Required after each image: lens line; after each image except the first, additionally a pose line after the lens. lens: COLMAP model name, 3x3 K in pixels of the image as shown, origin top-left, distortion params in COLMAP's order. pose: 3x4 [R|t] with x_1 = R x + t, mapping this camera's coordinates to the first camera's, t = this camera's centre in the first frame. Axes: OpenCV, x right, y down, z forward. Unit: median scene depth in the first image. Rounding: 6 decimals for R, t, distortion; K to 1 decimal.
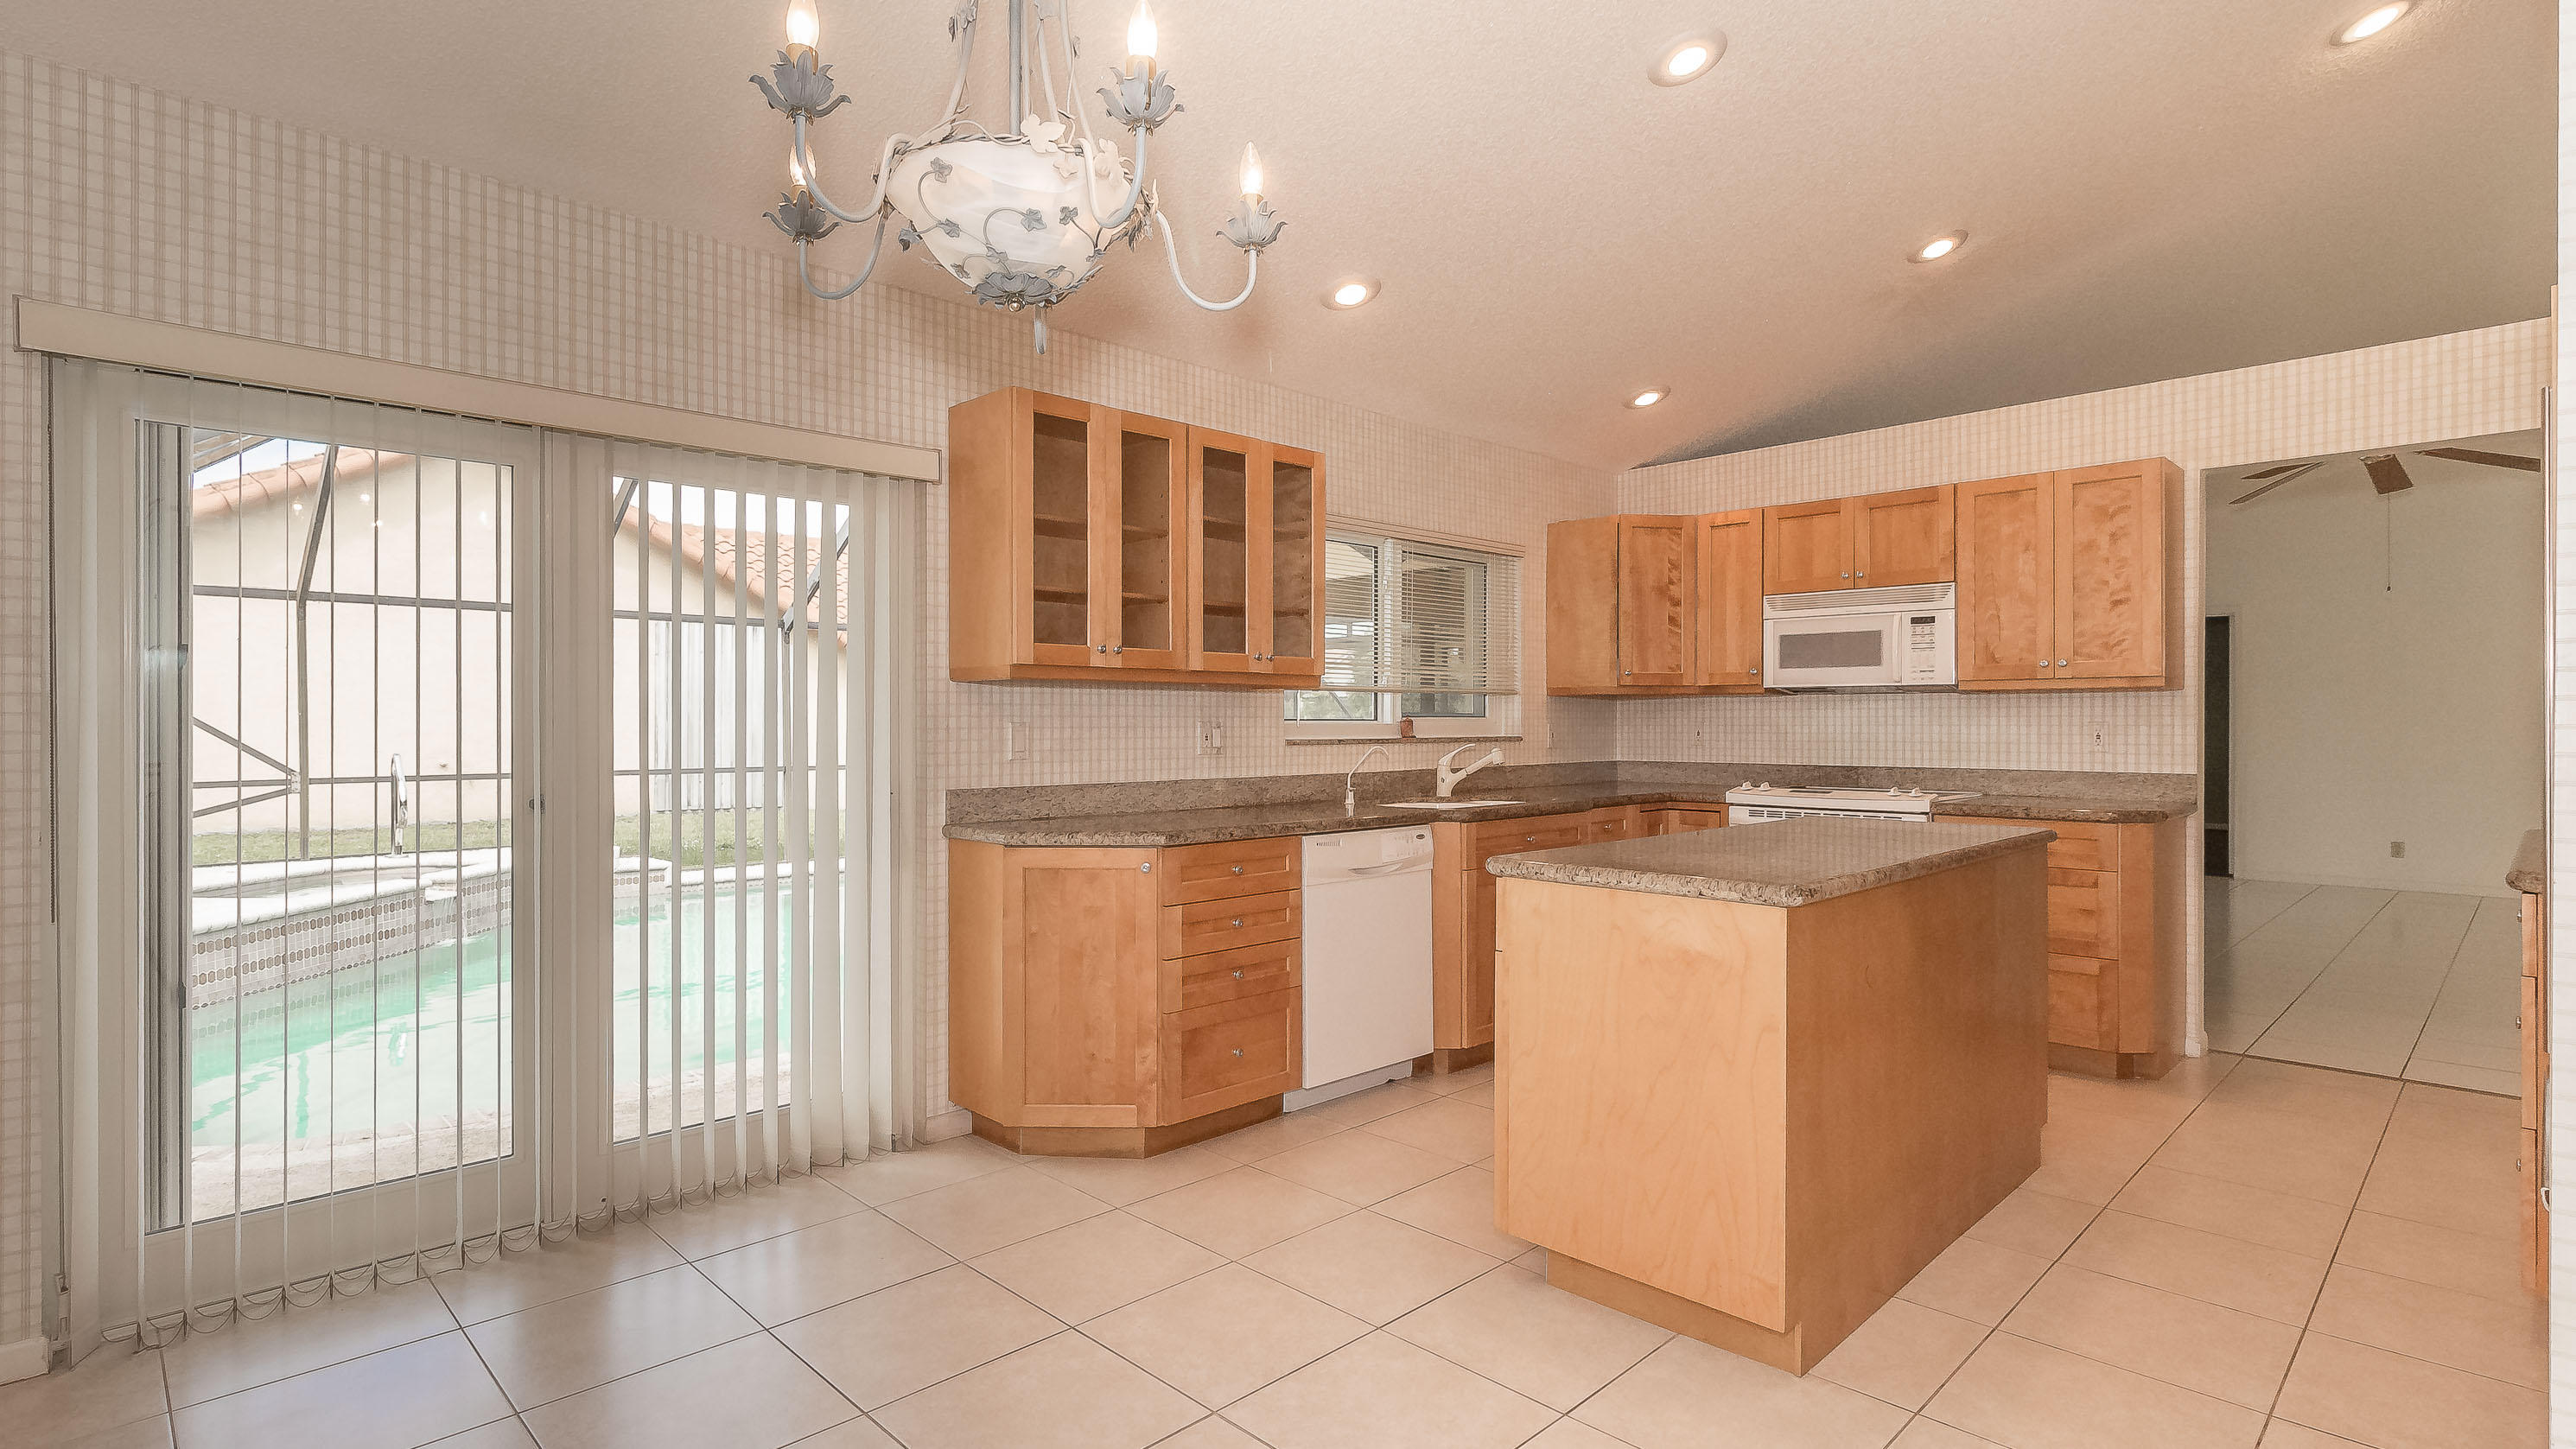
lens RADIAL K [[1237.6, 0, 1308.0], [0, 1237.6, 730.1], [0, 0, 1]] dist [-0.000659, -0.000464]
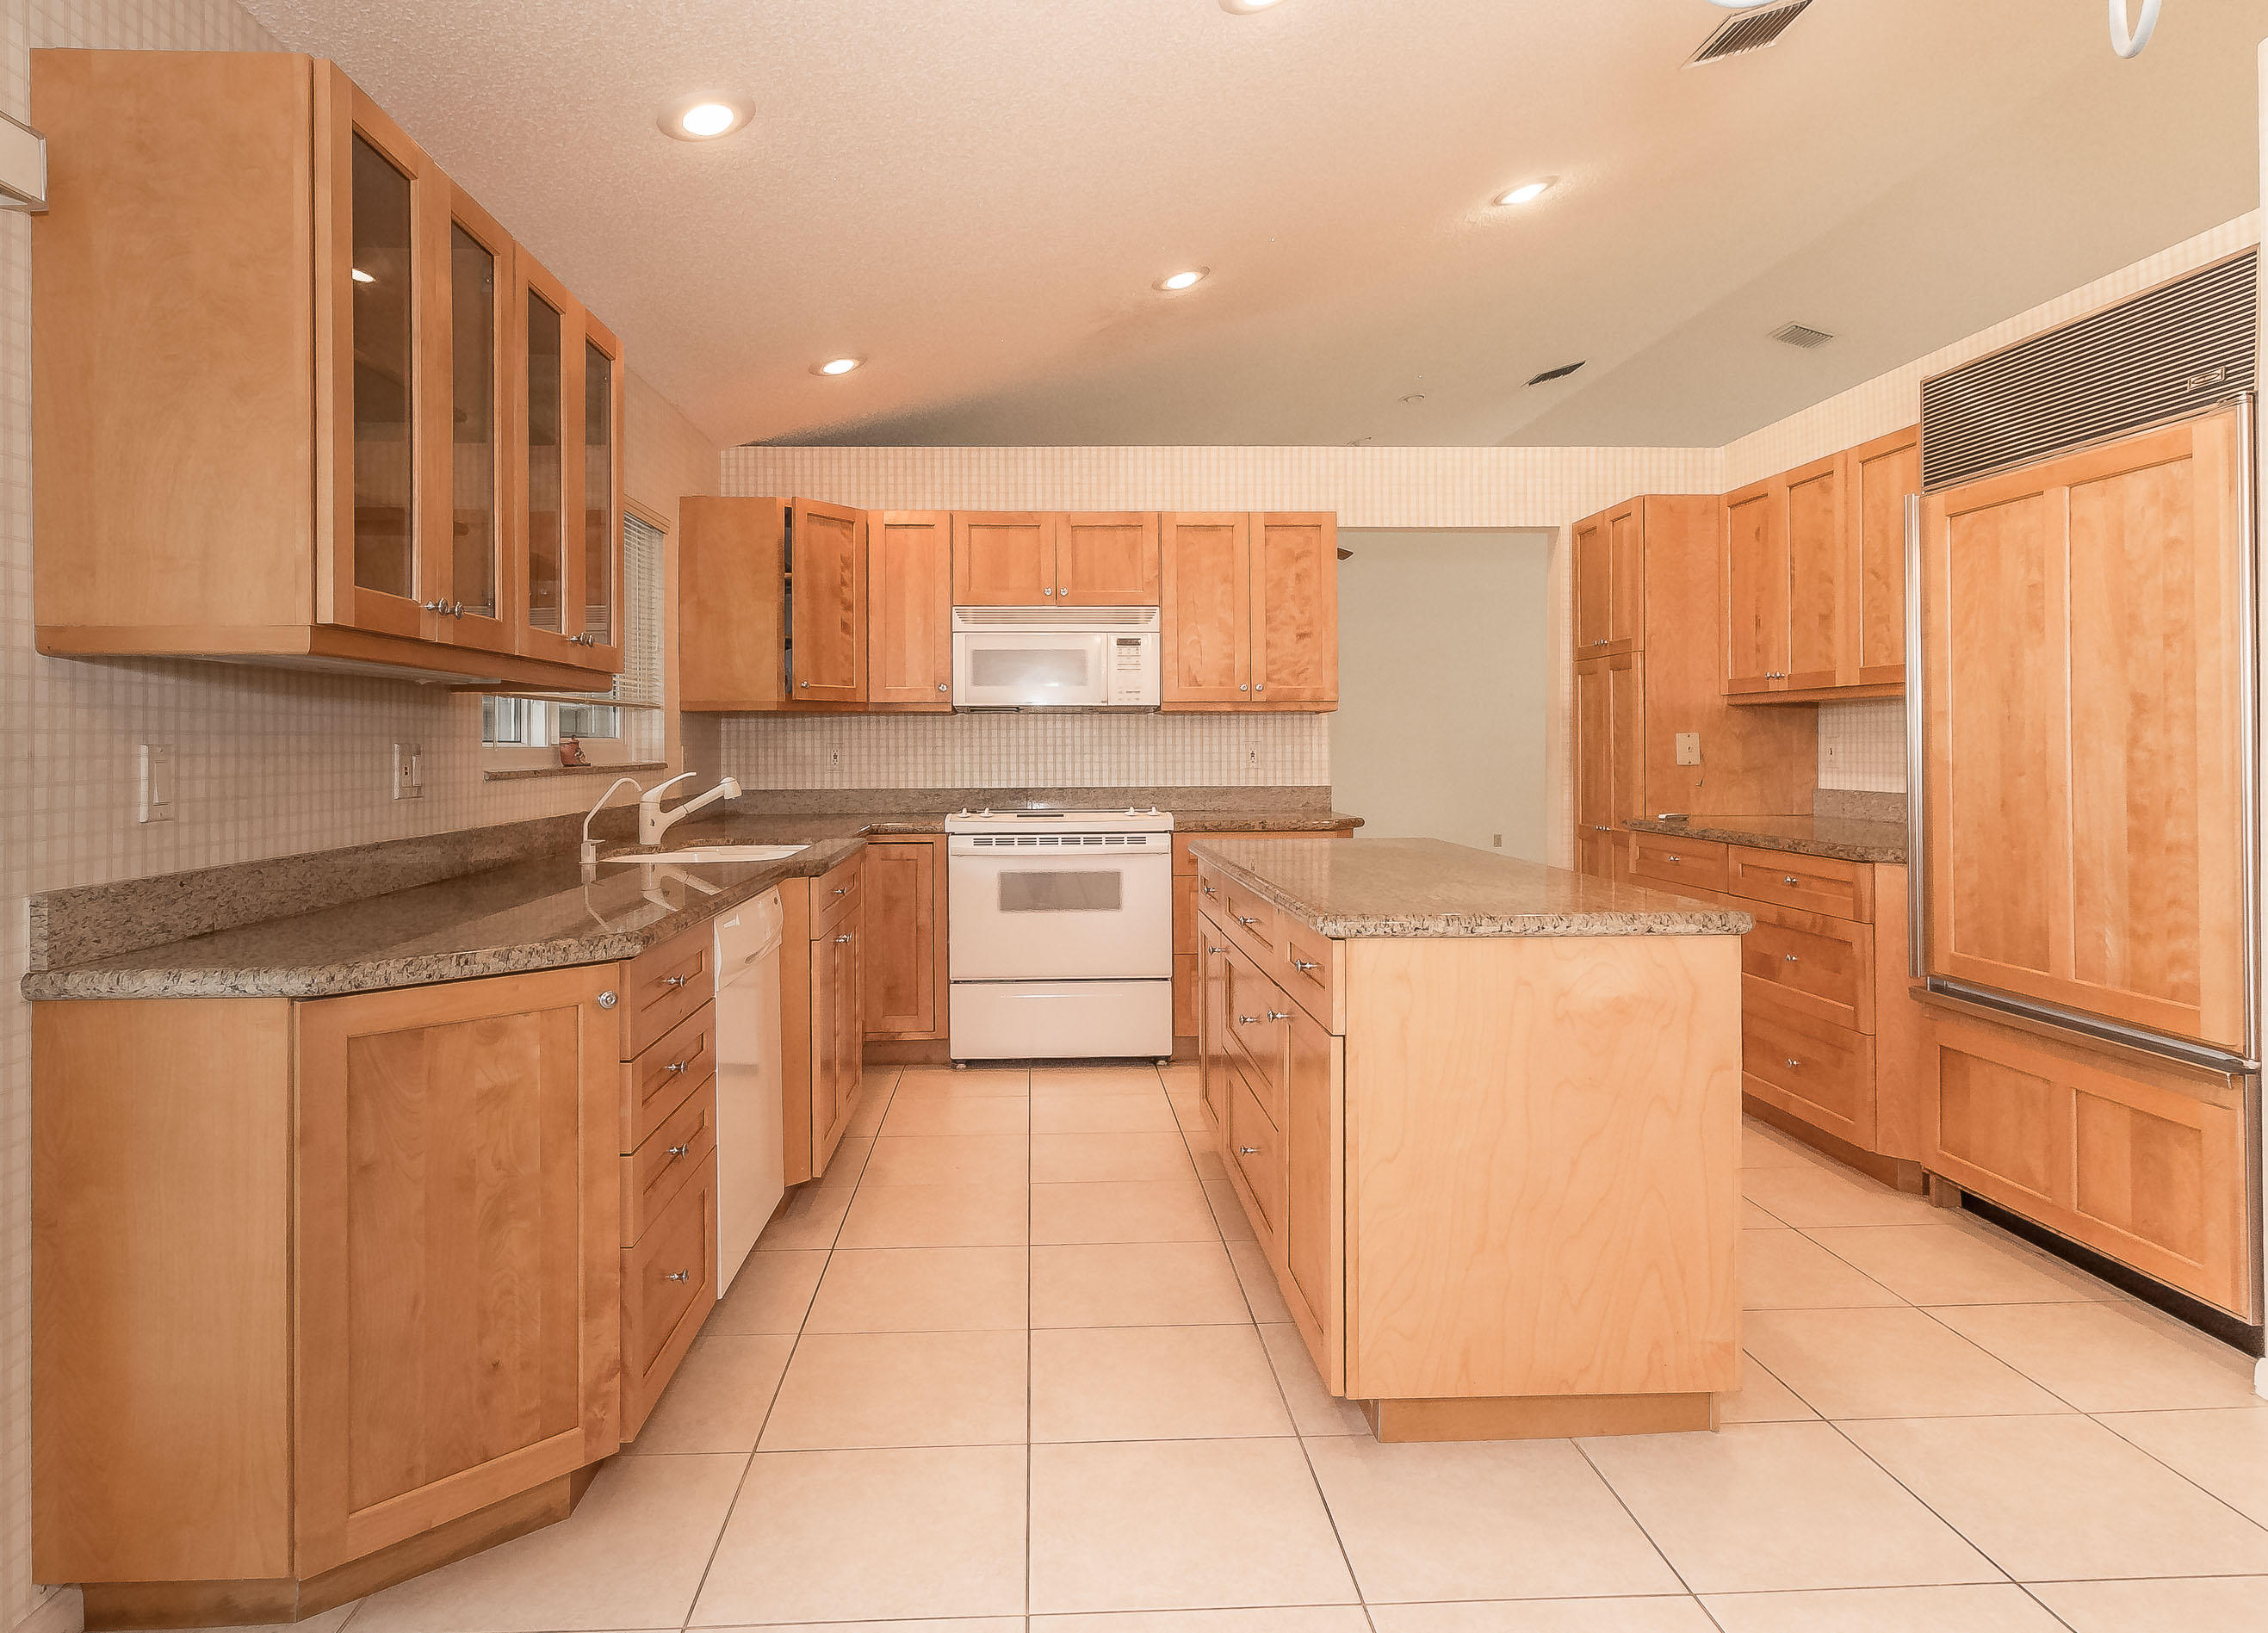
lens RADIAL K [[1270.9, 0, 1138.3], [0, 1270.9, 741.2], [0, 0, 1]] dist [0.000200, 0.001283]
pose [[0.676974, -0.001816, 0.736005, -0.323414], [0.009325, 0.999938, -0.006109, -0.000987], [-0.735948, 0.010999, 0.676949, 0.349123]]
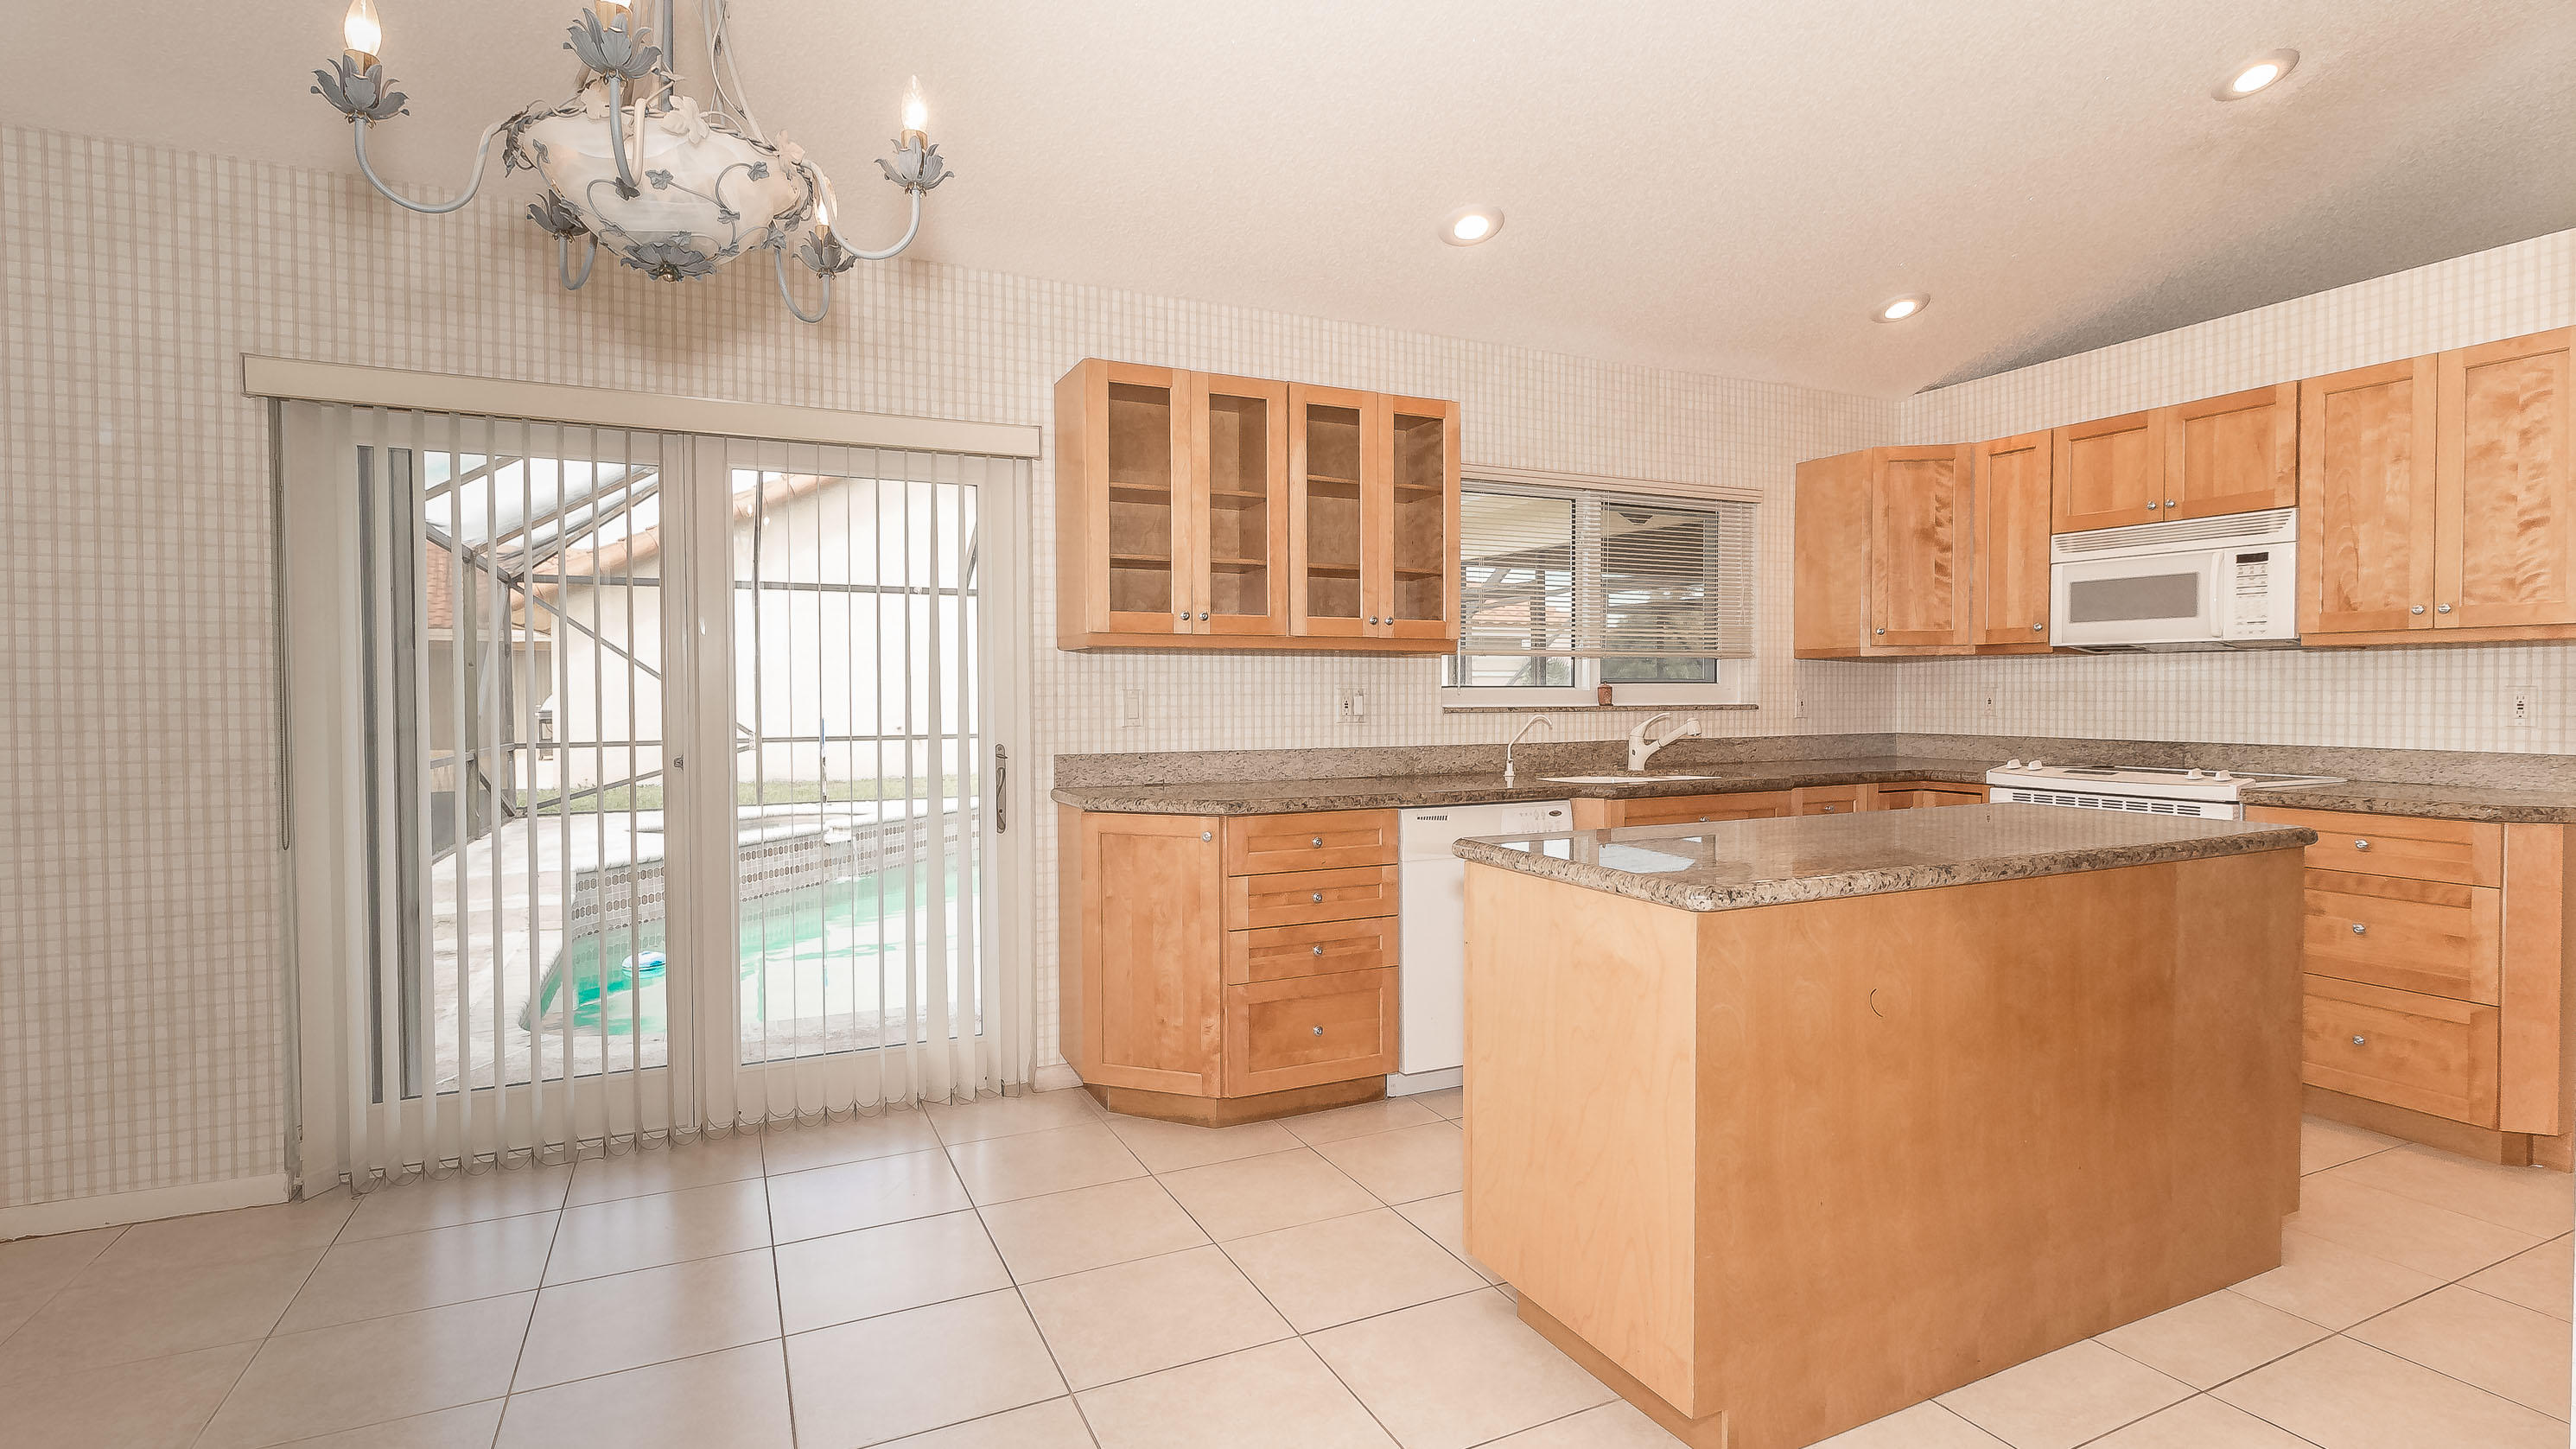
lens RADIAL K [[1242.1, 0, 1288.0], [0, 1242.1, 724.5], [0, 0, 1]] dist [-0.000228, 0.000017]
pose [[0.949198, 0.006798, -0.314607, 0.198556], [0.000025, 0.999765, 0.021680, 0.000160], [0.314680, -0.020586, 0.948974, 0.066129]]
